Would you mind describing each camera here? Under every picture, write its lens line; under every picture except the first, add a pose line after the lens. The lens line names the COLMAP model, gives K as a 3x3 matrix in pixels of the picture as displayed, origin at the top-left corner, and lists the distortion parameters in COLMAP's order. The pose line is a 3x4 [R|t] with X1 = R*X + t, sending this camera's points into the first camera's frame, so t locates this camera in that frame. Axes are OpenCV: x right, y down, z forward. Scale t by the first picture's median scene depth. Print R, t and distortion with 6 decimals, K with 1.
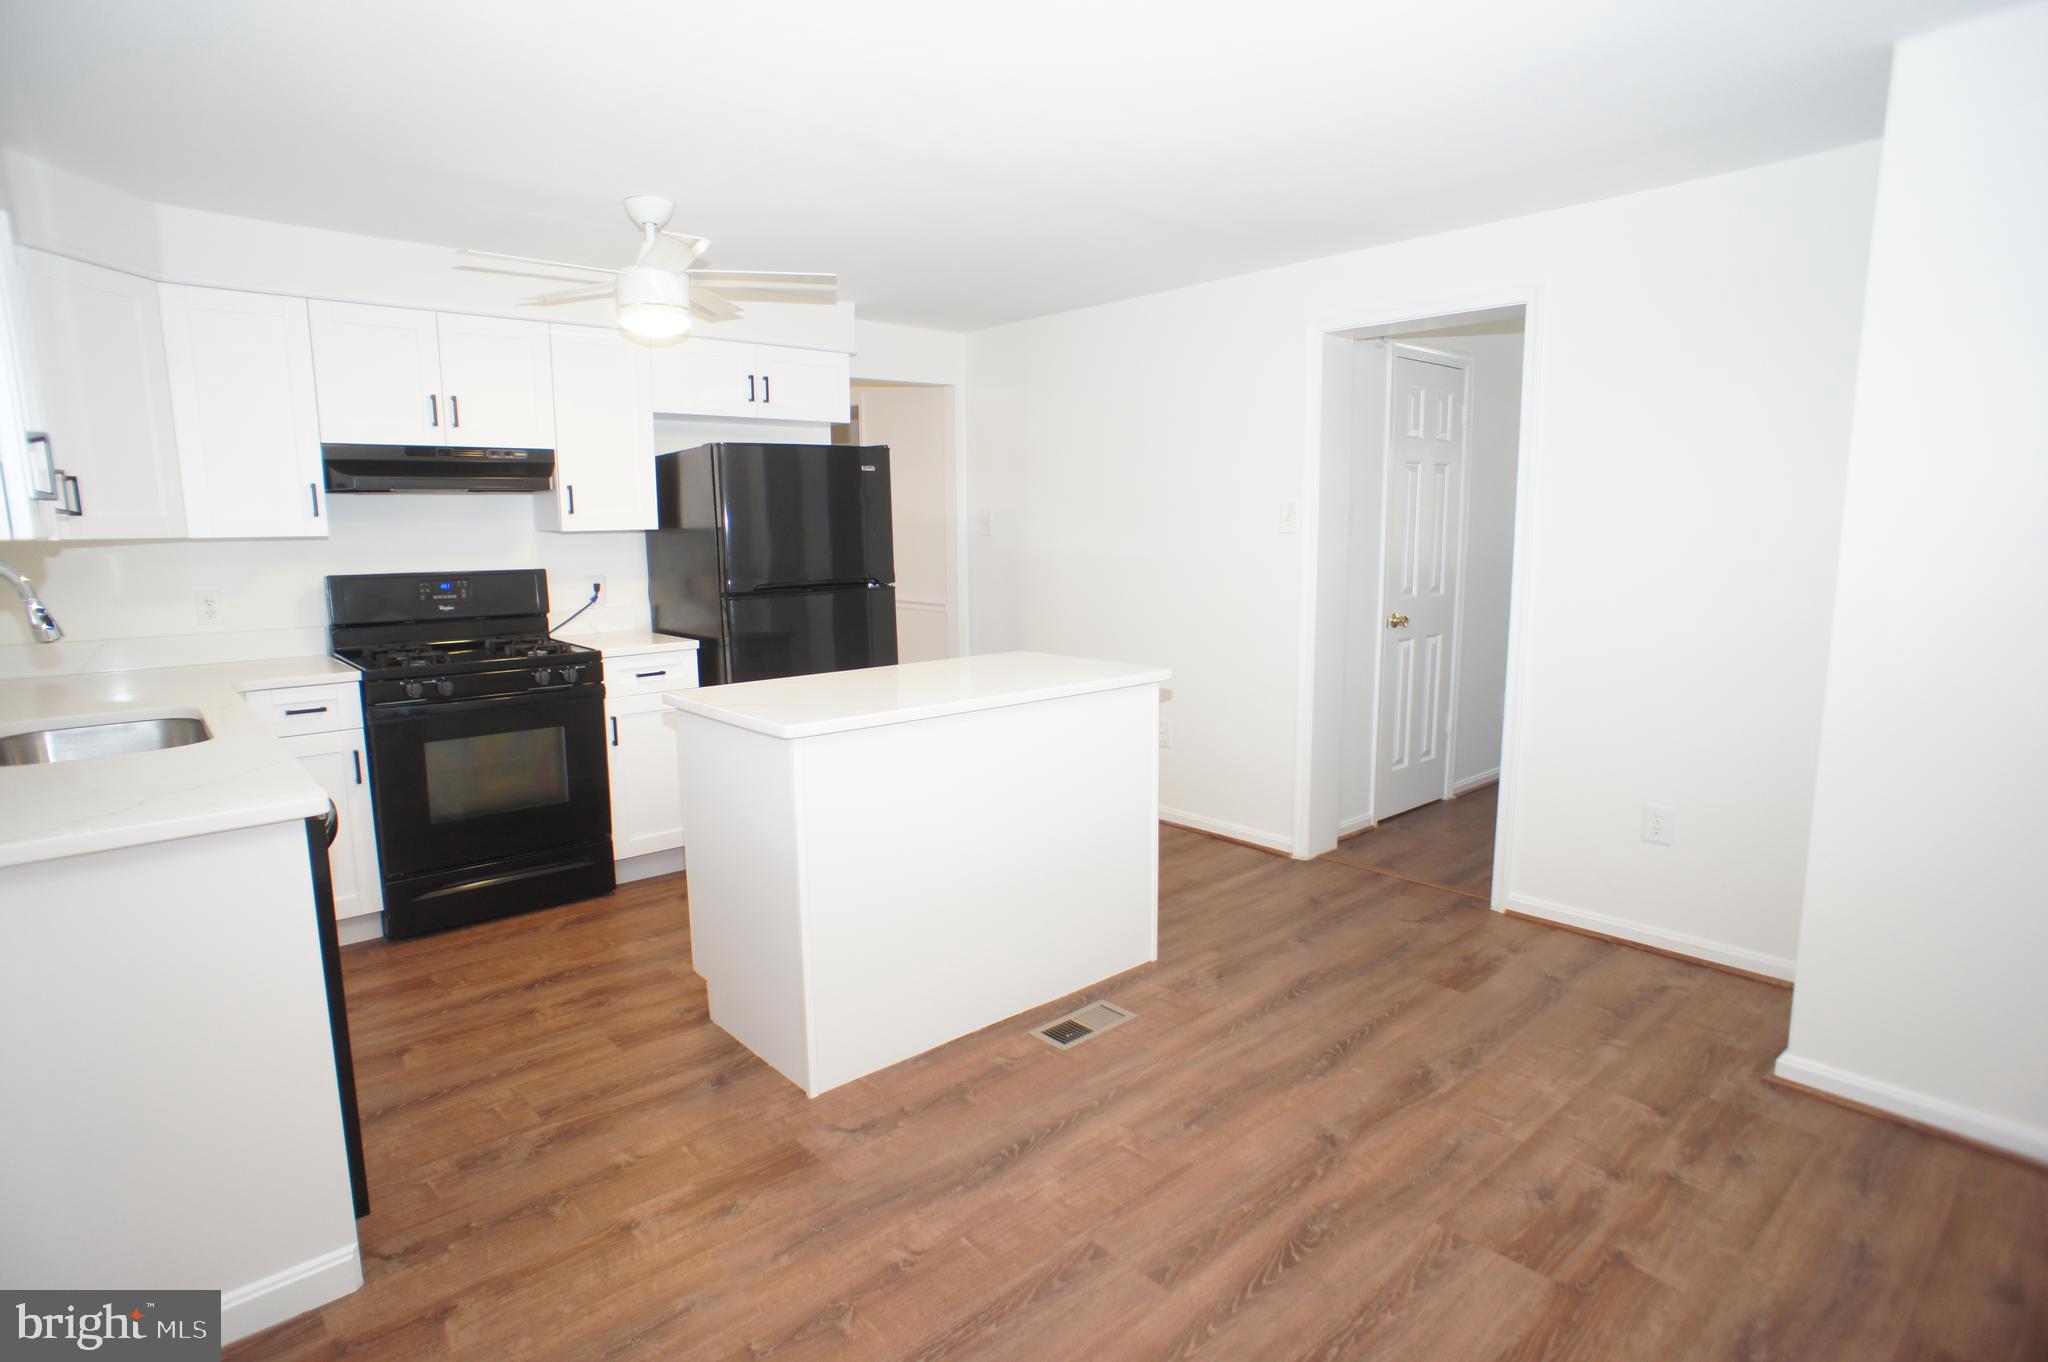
lens RADIAL K [[1068.8, 0, 1016.1], [0, 1068.8, 680.4], [0, 0, 1]] dist [-0.068068, 0.039359]
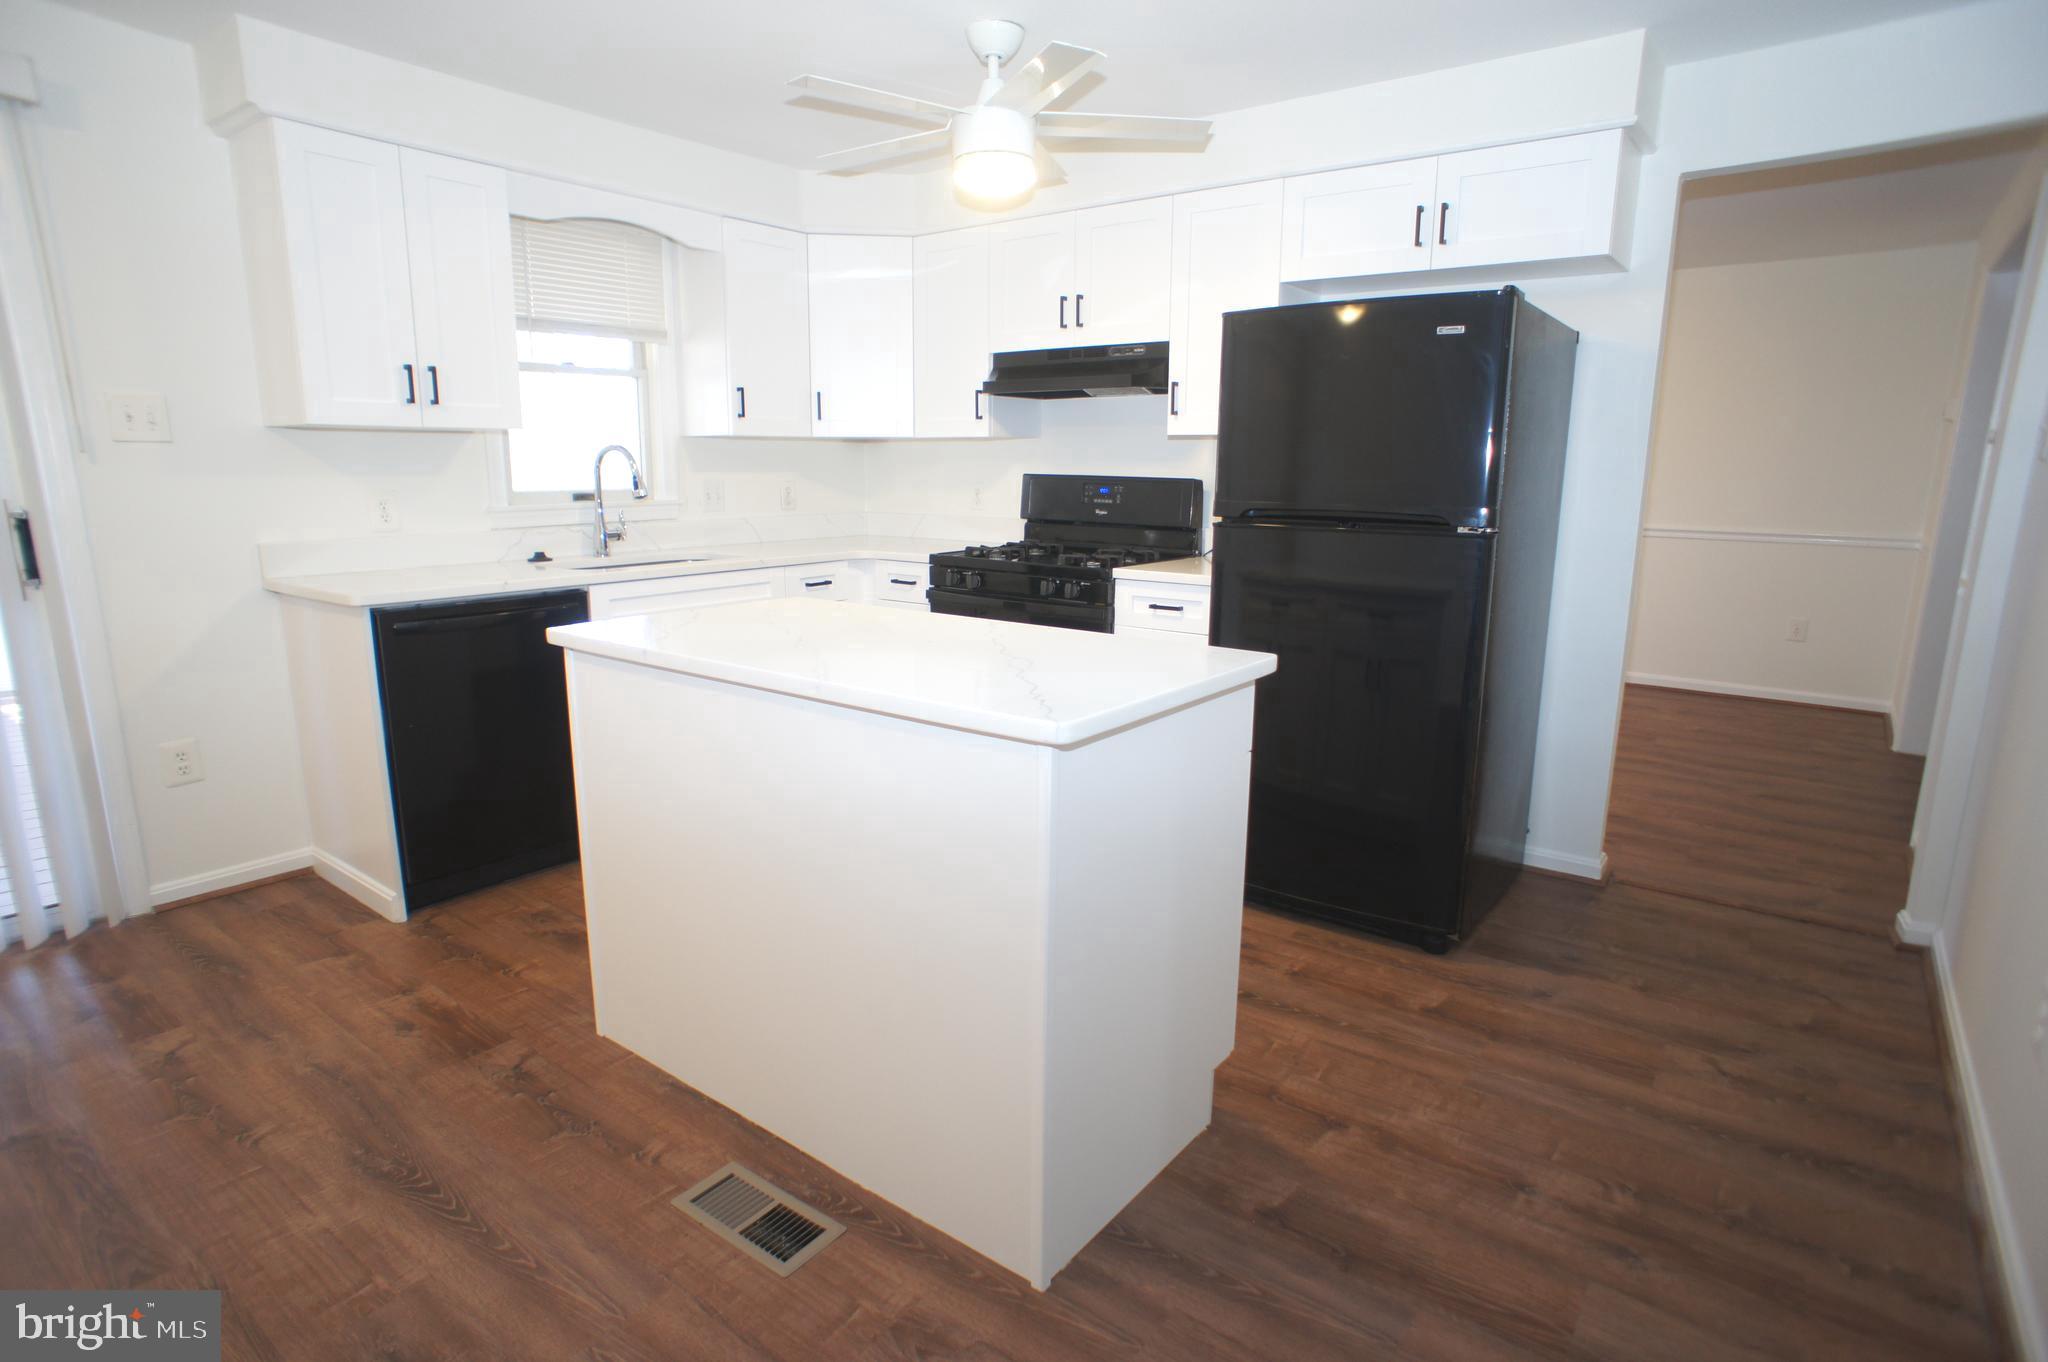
lens RADIAL K [[1068.8, 0, 1016.1], [0, 1068.8, 680.4], [0, 0, 1]] dist [-0.068068, 0.039359]
pose [[0.204593, 0.209292, -0.956211, 0.587433], [-0.153883, 0.971604, 0.179737, -0.109169], [0.966676, 0.110371, 0.230990, 0.923019]]
